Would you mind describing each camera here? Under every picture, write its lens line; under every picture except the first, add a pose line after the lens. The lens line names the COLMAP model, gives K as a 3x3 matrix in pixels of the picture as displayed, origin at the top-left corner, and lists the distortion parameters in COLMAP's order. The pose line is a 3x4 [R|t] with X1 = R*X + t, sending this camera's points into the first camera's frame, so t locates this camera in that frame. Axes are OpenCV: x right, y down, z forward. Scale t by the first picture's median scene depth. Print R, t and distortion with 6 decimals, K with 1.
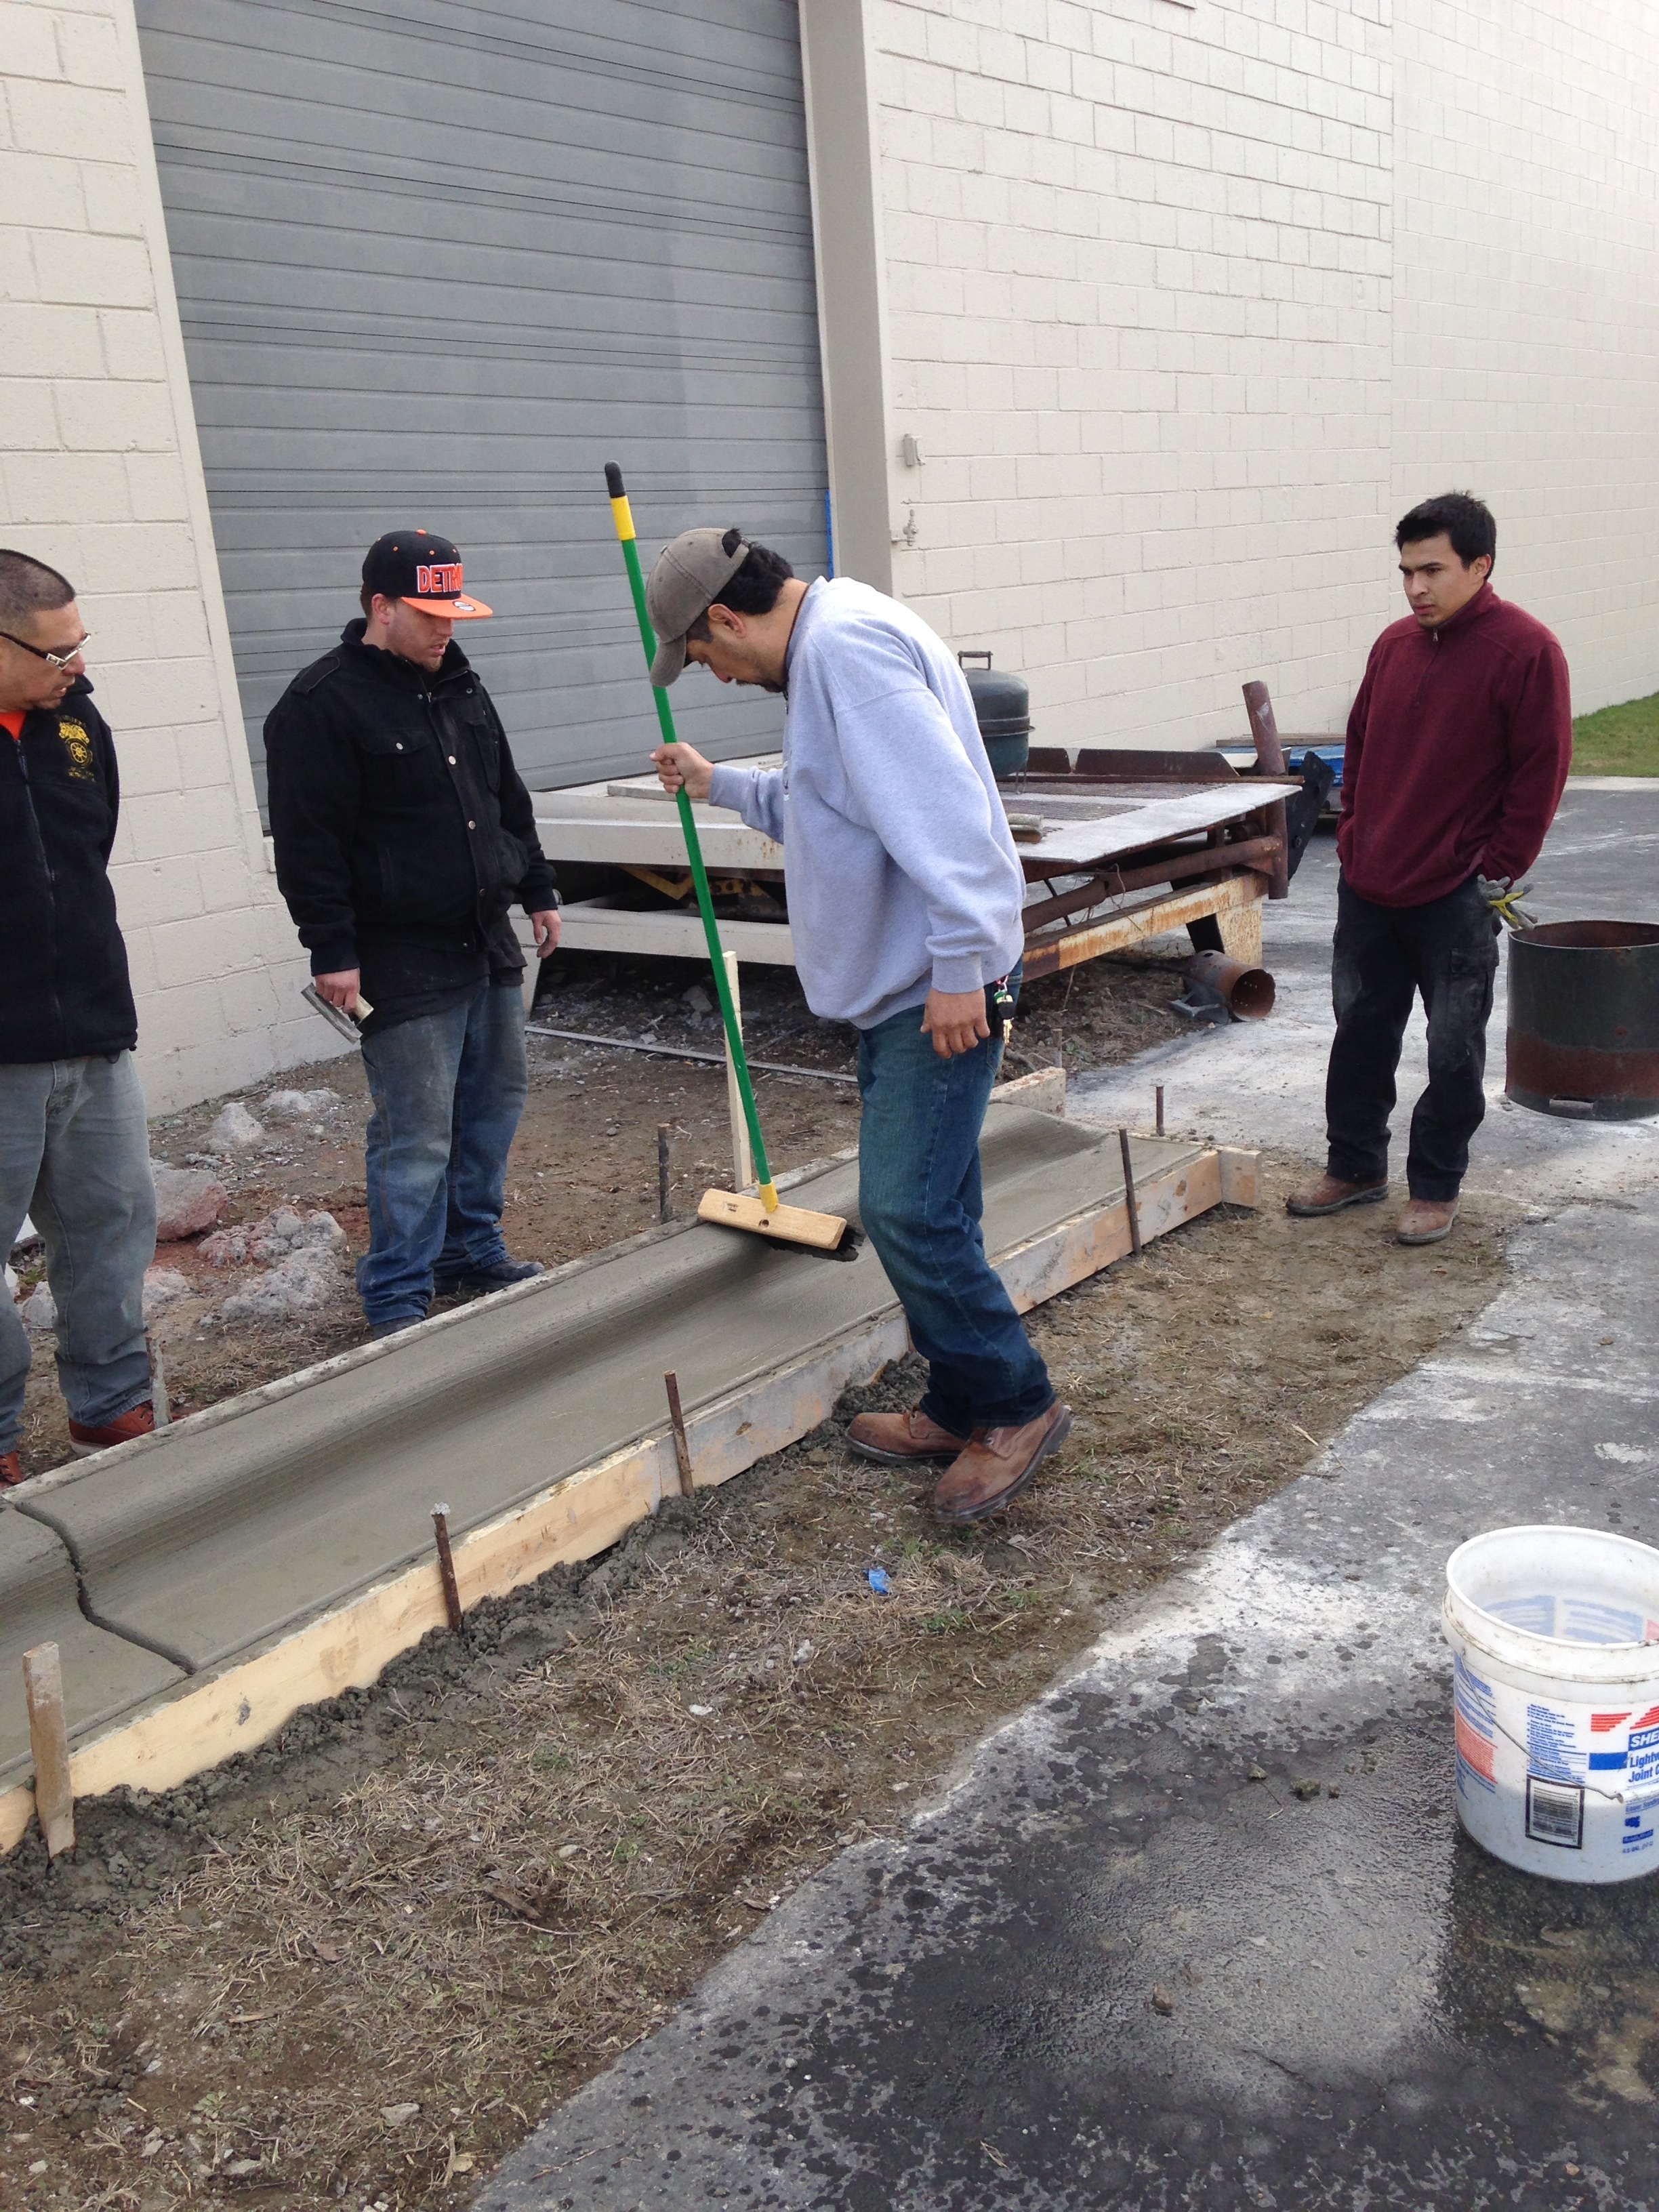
lens RADIAL K [[2091.6, 0, 829.5], [0, 2091.6, 1106.0], [0, 0, 1]] dist [0.165176, -0.282753]
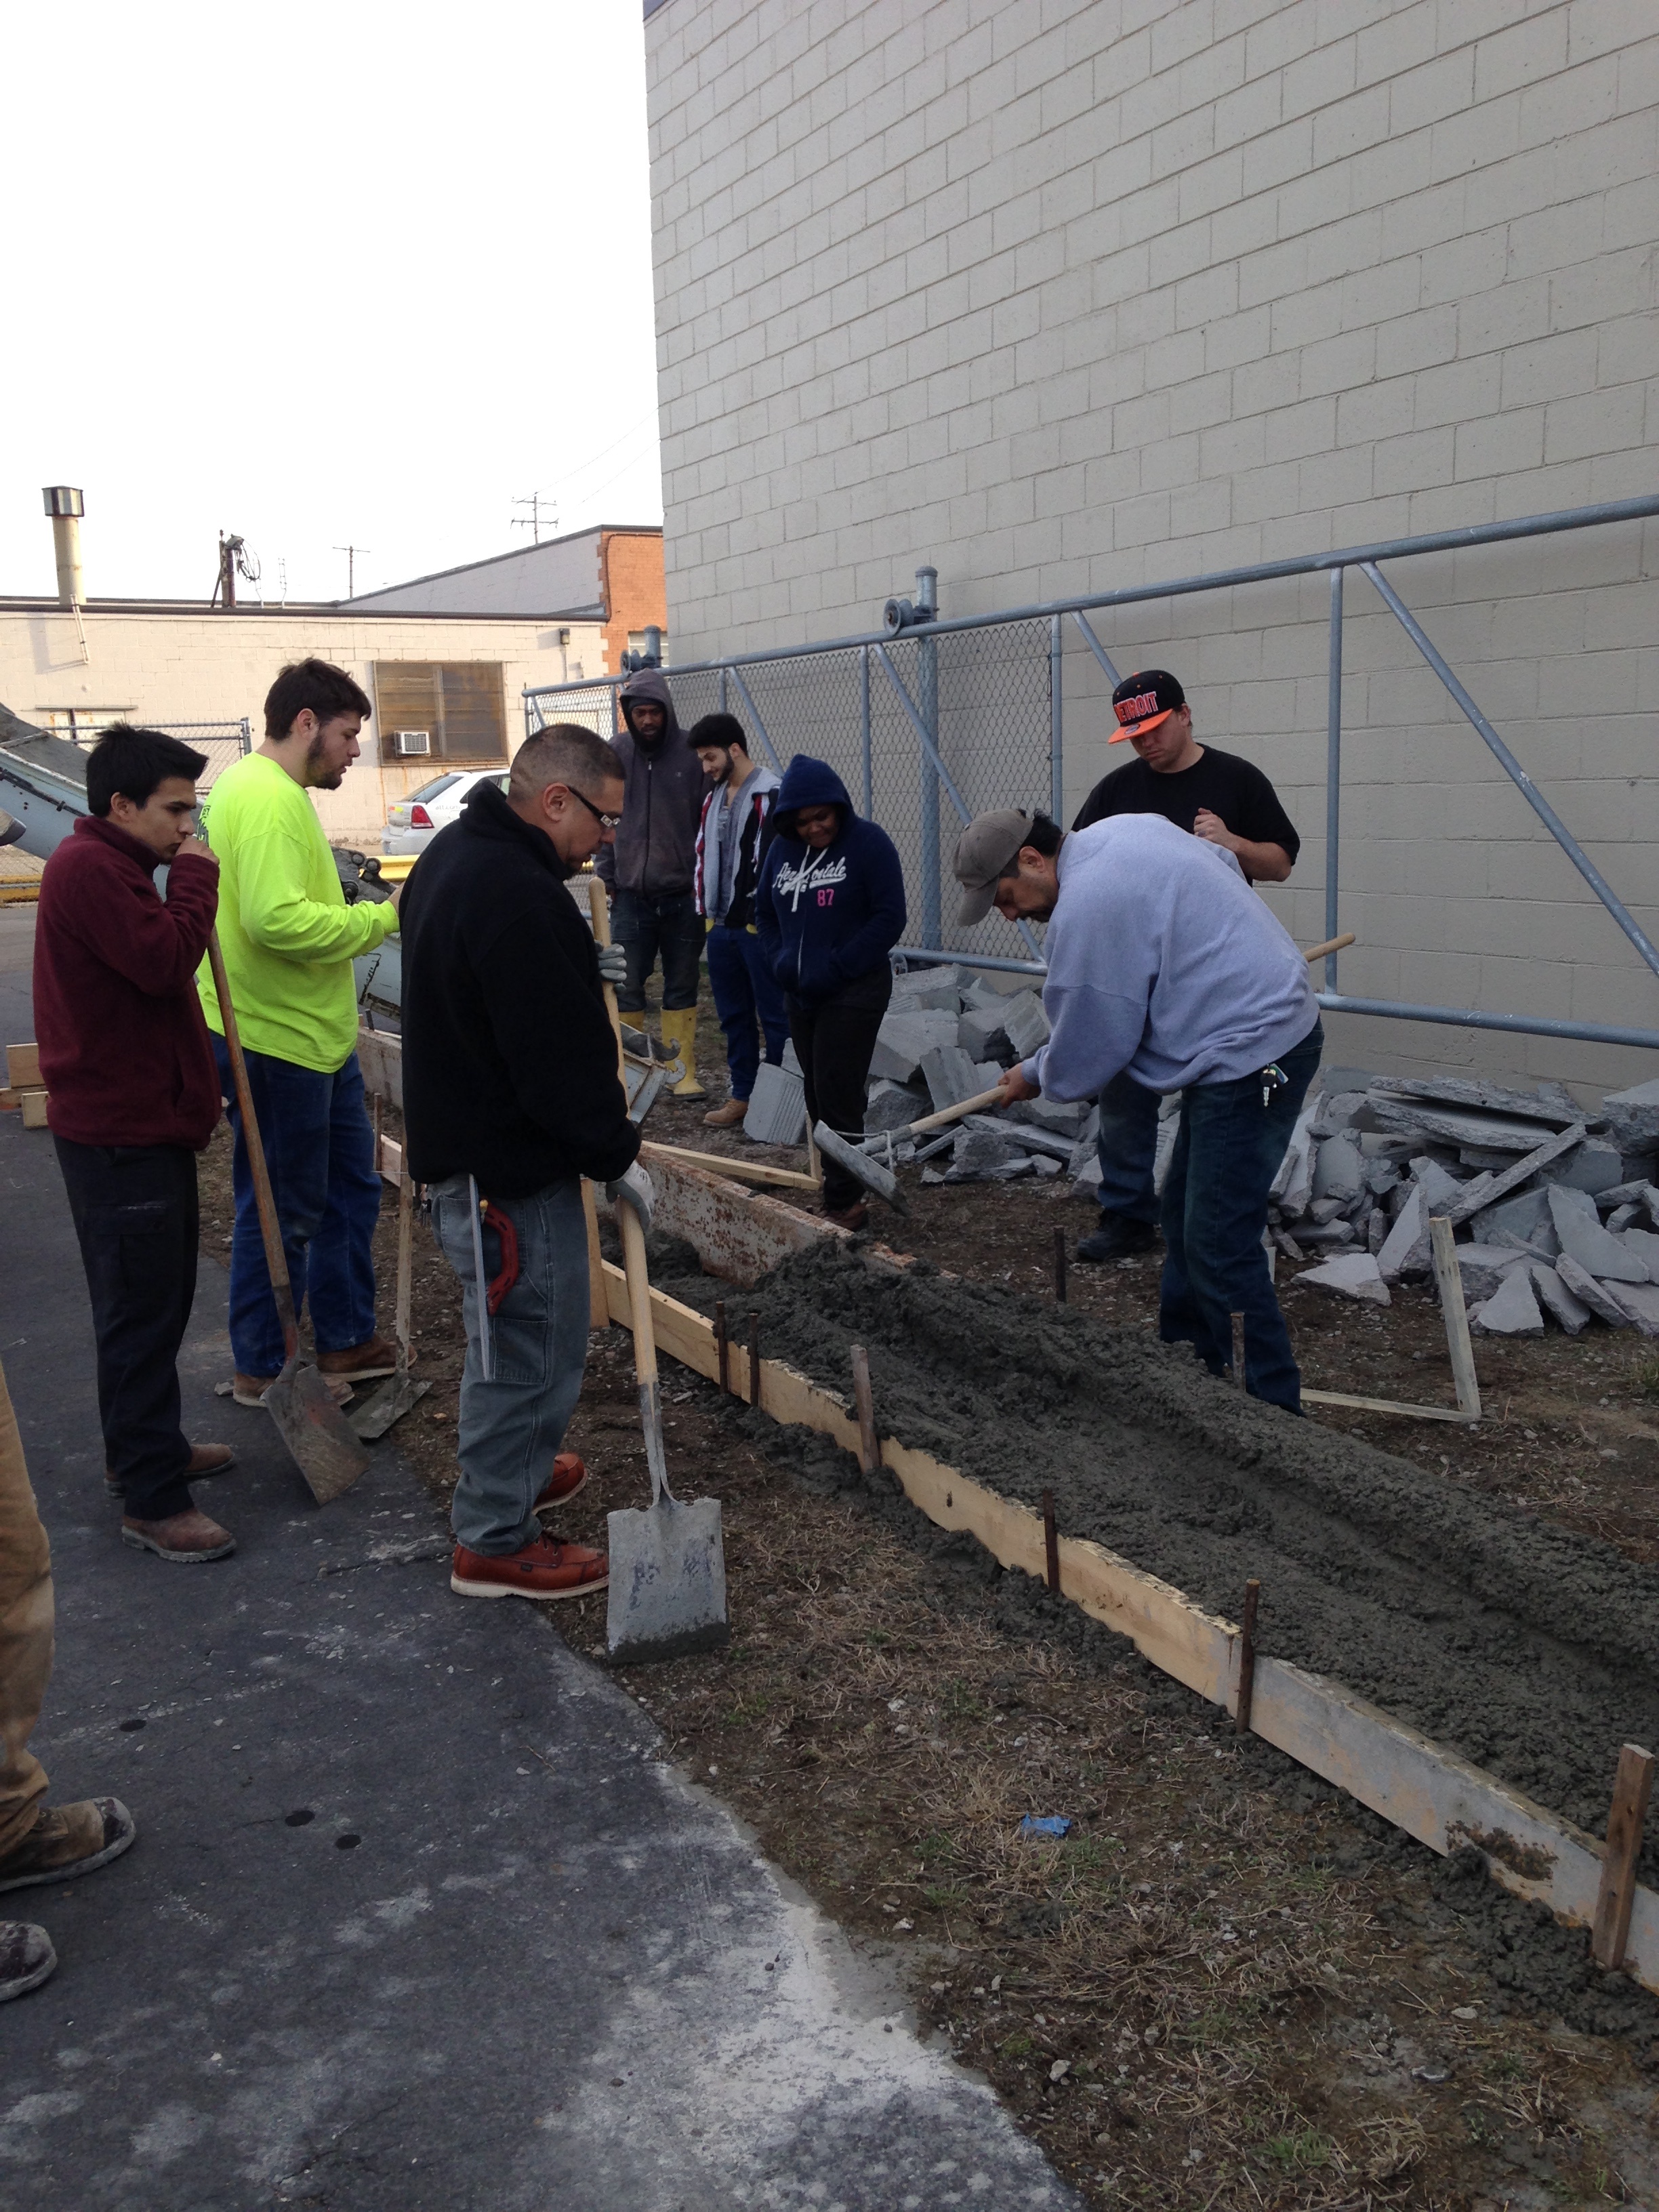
lens RADIAL K [[2091.6, 0, 829.5], [0, 2091.6, 1106.0], [0, 0, 1]] dist [0.165176, -0.282753]
pose [[-0.447007, 0.223985, -0.866035, 0.841973], [-0.161708, 0.931960, 0.324501, -0.373974], [0.879793, 0.285099, -0.380372, 1.240426]]
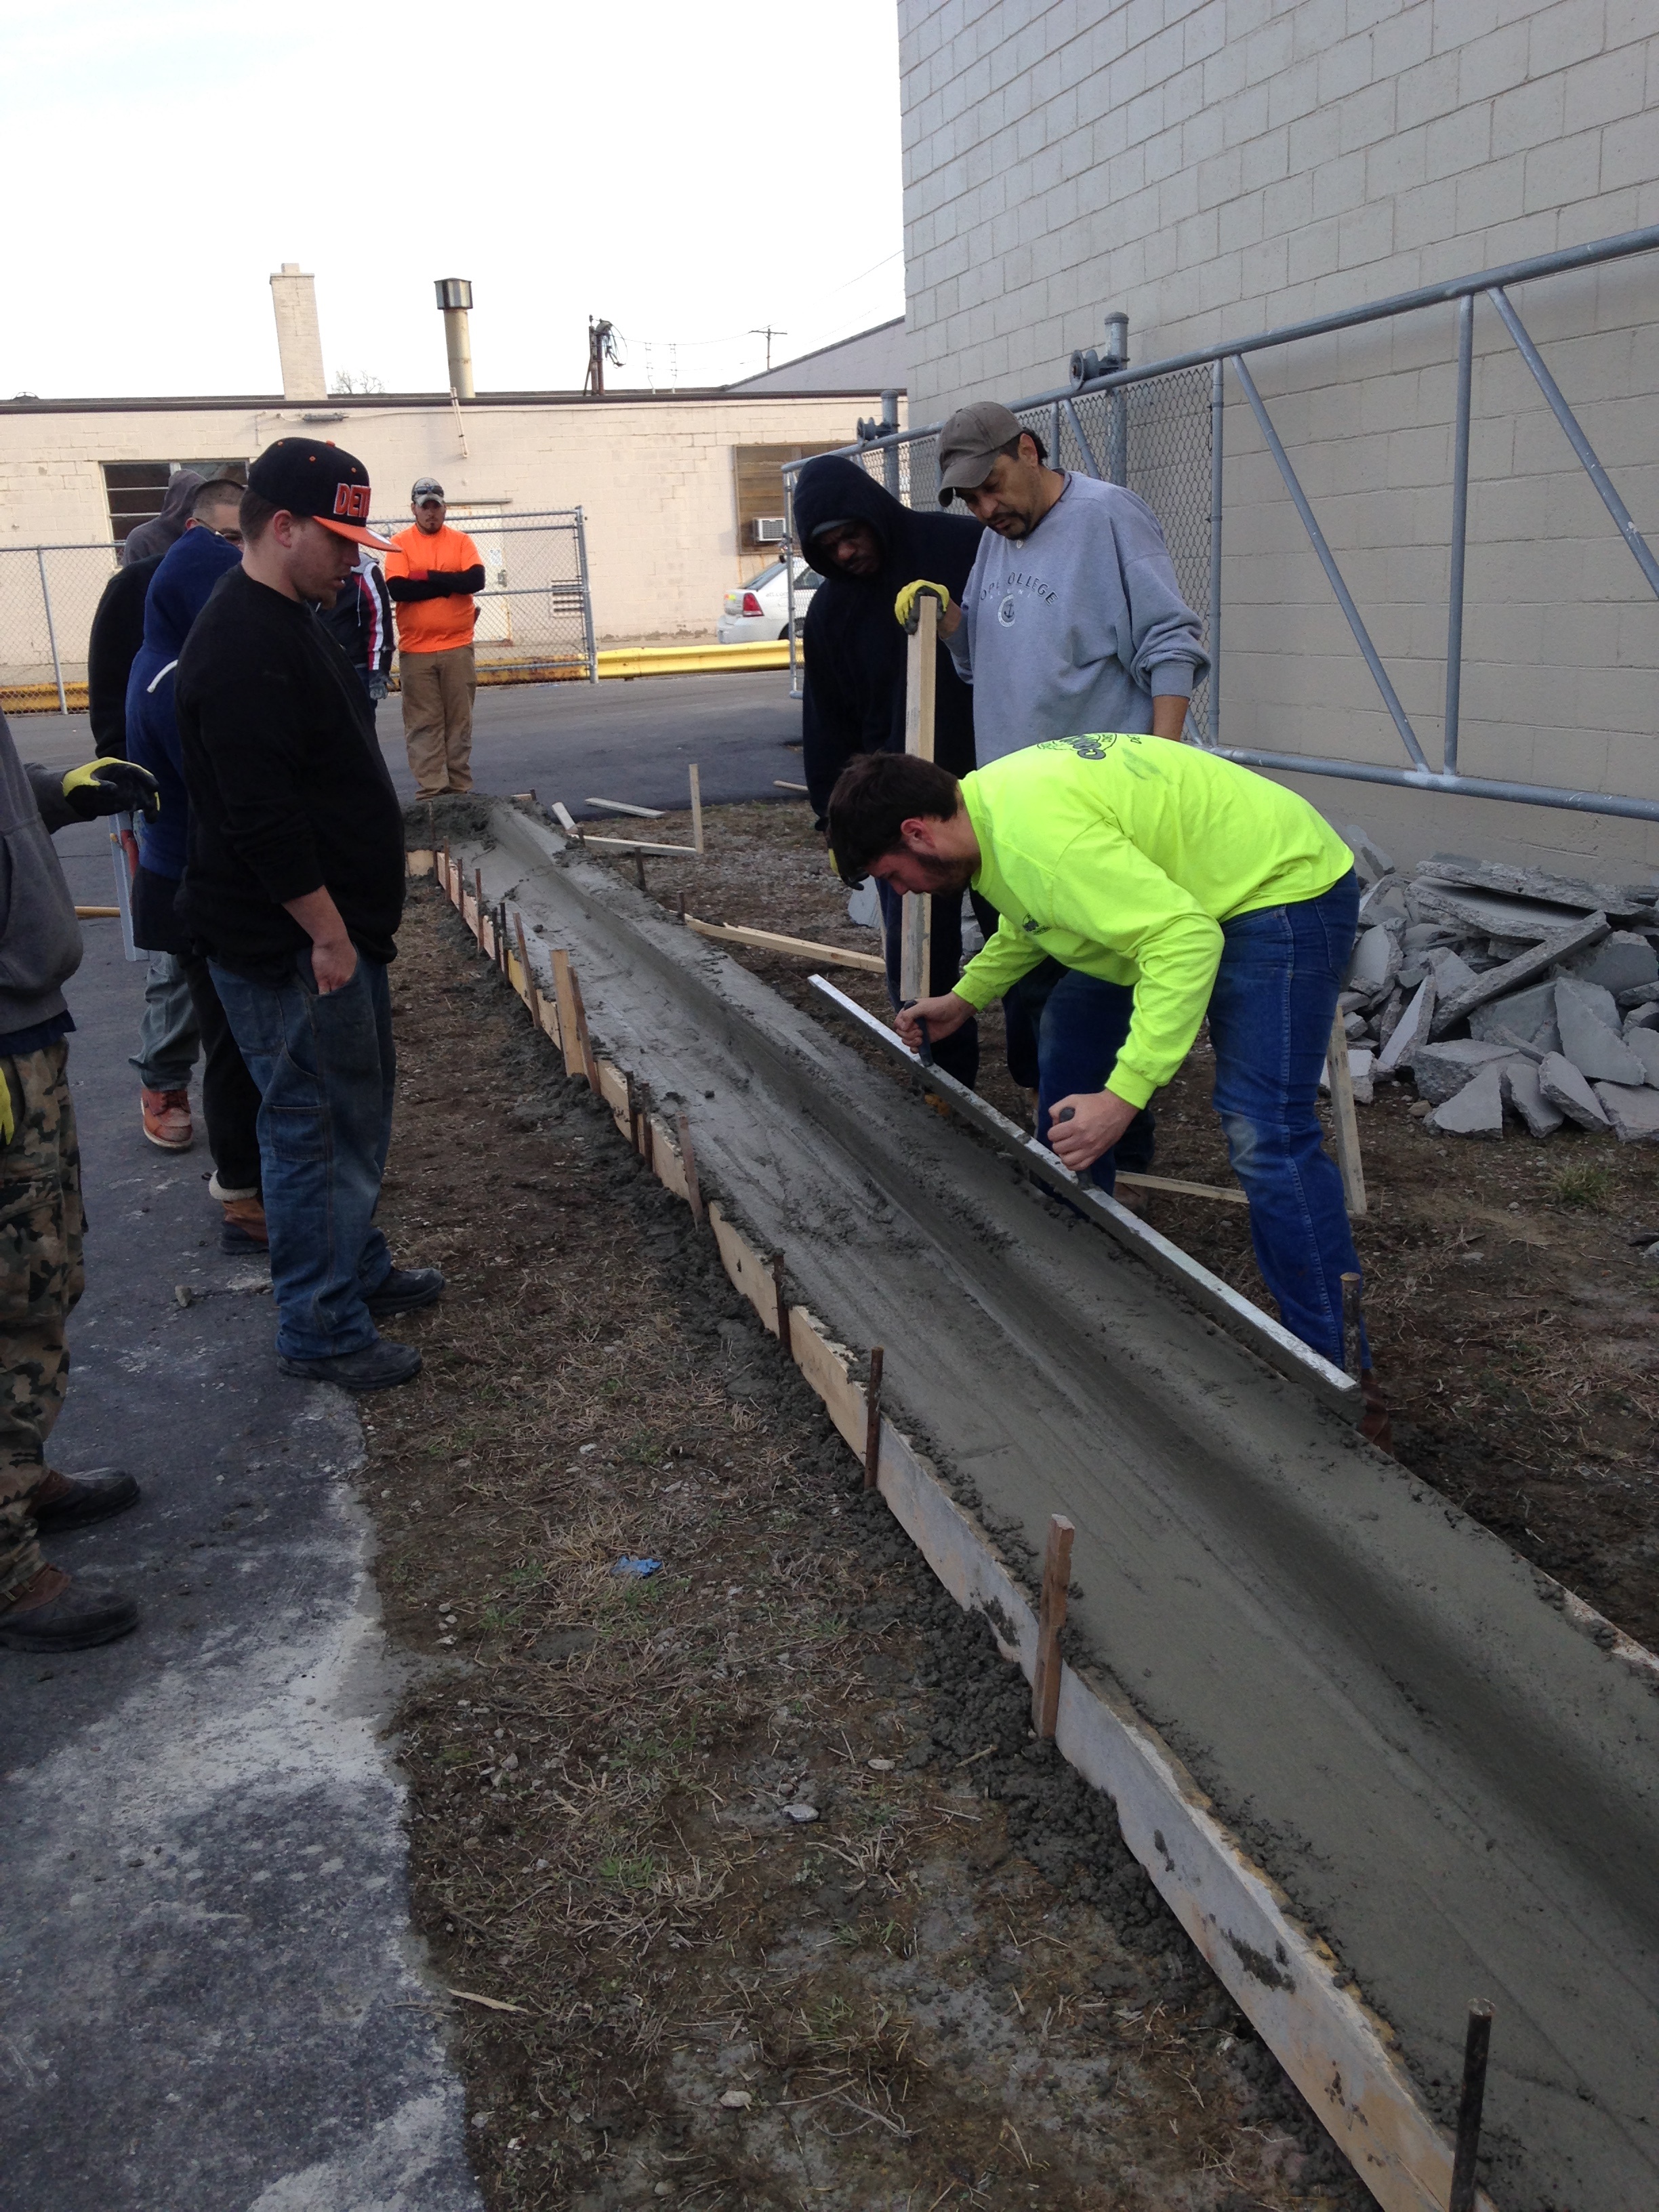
lens RADIAL K [[2102.1, 0, 829.5], [0, 2102.1, 1161.4], [0, 0, 1]] dist [0.087209, -0.169424]
pose [[-0.612077, 0.296692, -0.733032, 0.632335], [-0.120884, 0.880954, 0.457501, -0.387966], [0.781504, 0.368638, -0.503346, 1.543349]]
